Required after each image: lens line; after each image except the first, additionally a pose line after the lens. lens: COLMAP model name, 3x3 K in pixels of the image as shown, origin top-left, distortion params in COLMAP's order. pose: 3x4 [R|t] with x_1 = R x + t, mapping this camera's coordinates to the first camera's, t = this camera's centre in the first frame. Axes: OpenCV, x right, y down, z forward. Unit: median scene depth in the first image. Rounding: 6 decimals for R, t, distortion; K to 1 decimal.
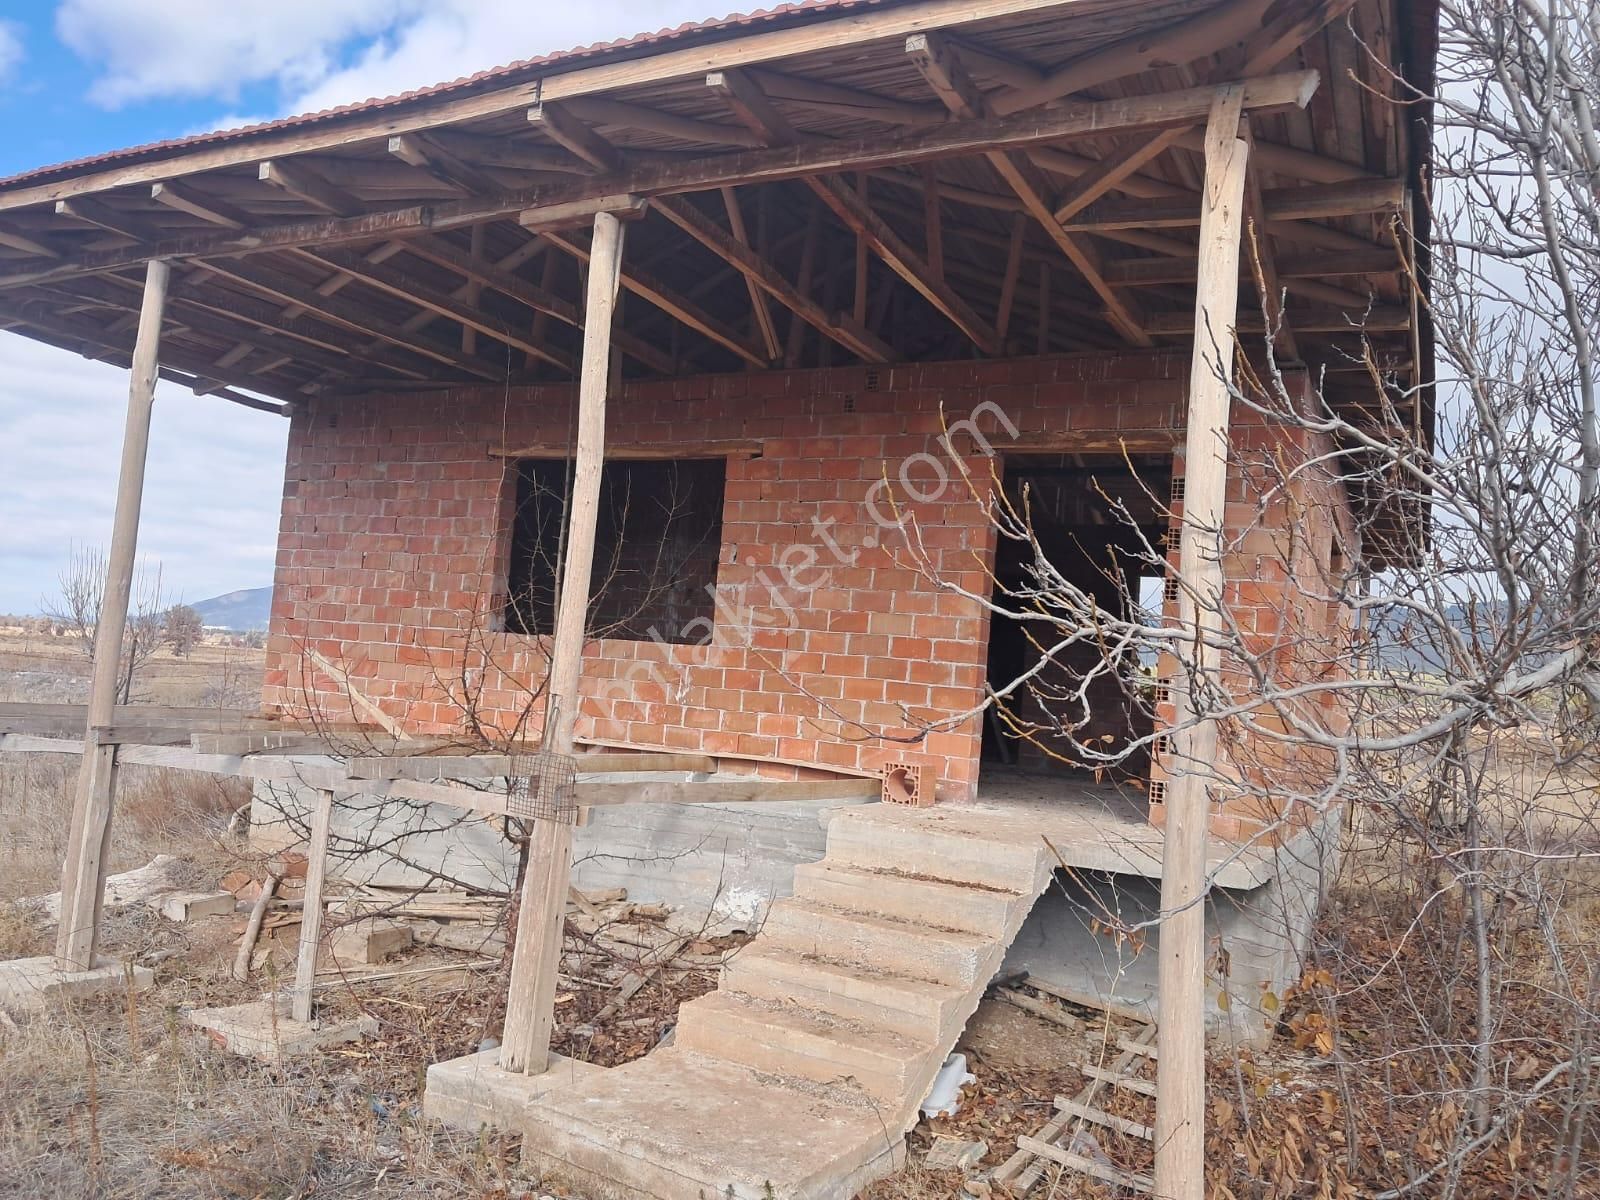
lens RADIAL K [[1233.4, 0, 800.0], [0, 1233.4, 600.0], [0, 0, 1]] dist [0.023775, -0.004183]
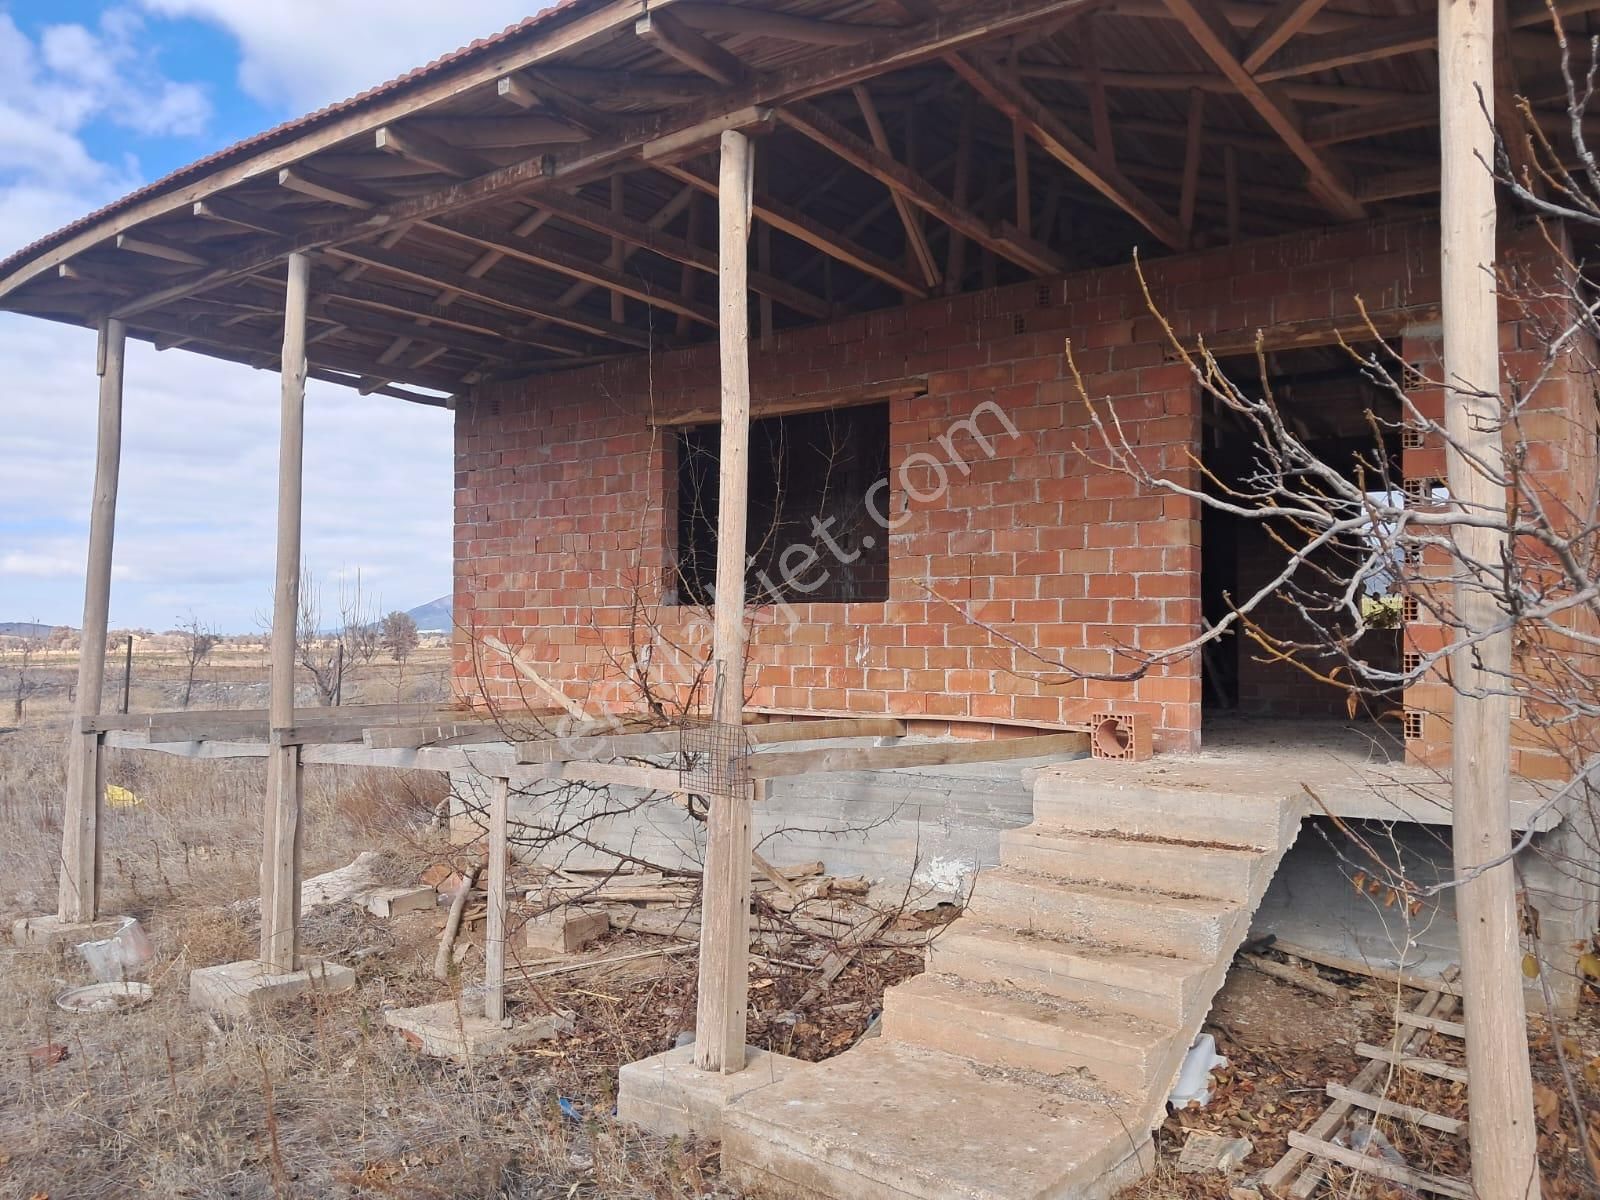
lens RADIAL K [[1225.8, 0, 806.7], [0, 1225.8, 597.8], [0, 0, 1]] dist [0.061189, -0.087474]
pose [[0.985892, -0.080836, -0.146572, 0.002497], [0.084490, 0.996246, 0.018874, 0.015245], [0.144496, -0.030992, 0.989020, 0.089237]]
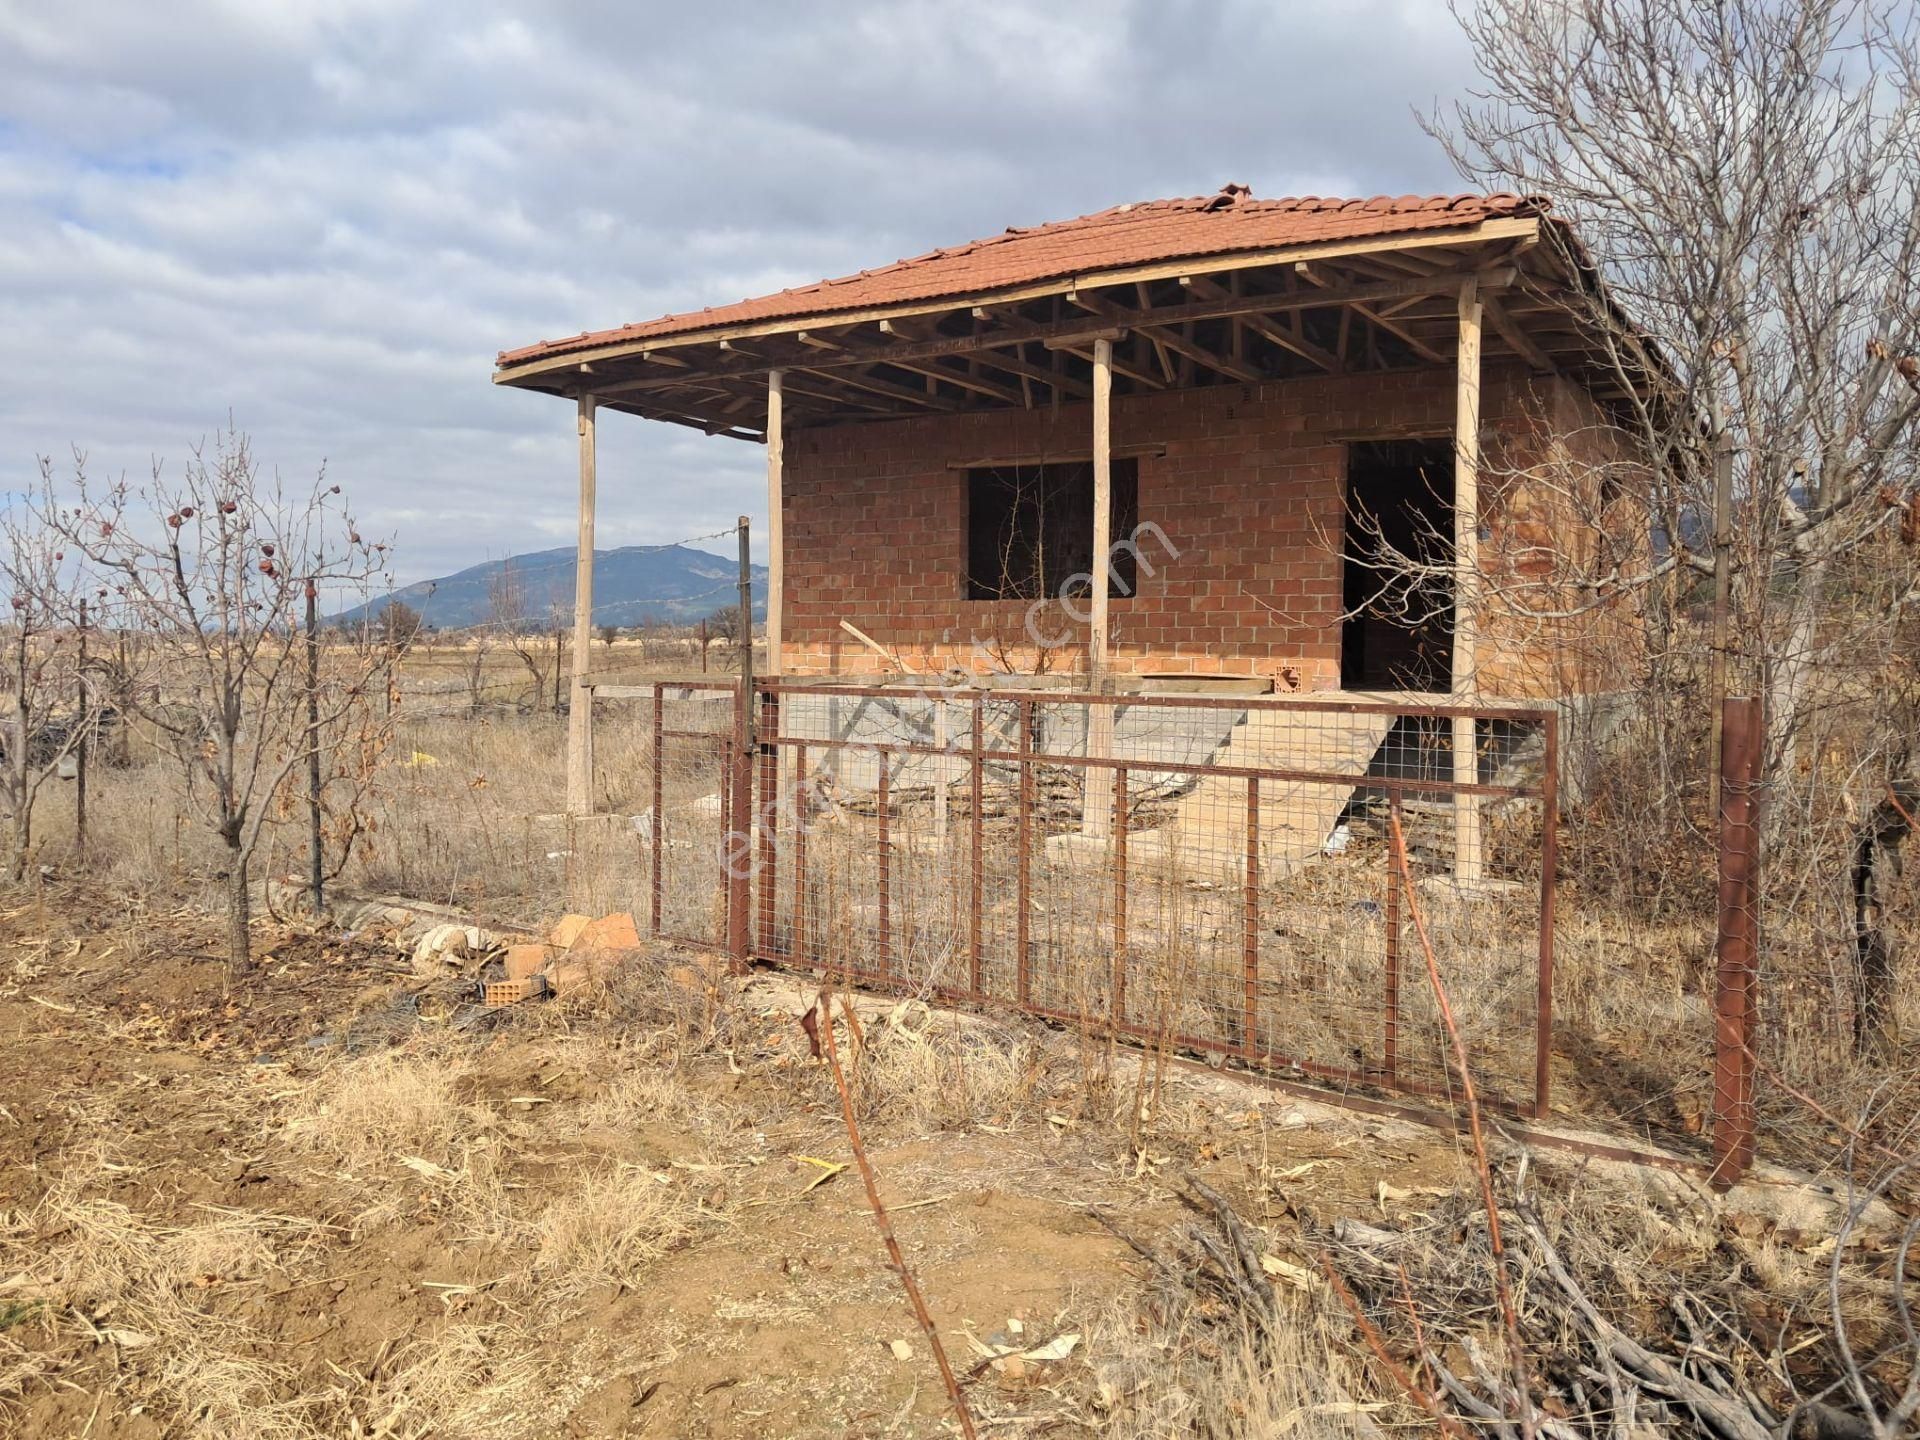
lens RADIAL K [[1494.1, 0, 959.7], [0, 1494.1, 726.6], [0, 0, 1]] dist [0.088848, -0.214667]
pose [[0.994350, -0.071767, -0.078213, -0.201564], [0.080583, 0.989963, 0.116105, -0.041632], [0.069096, -0.121751, 0.990153, -0.955979]]
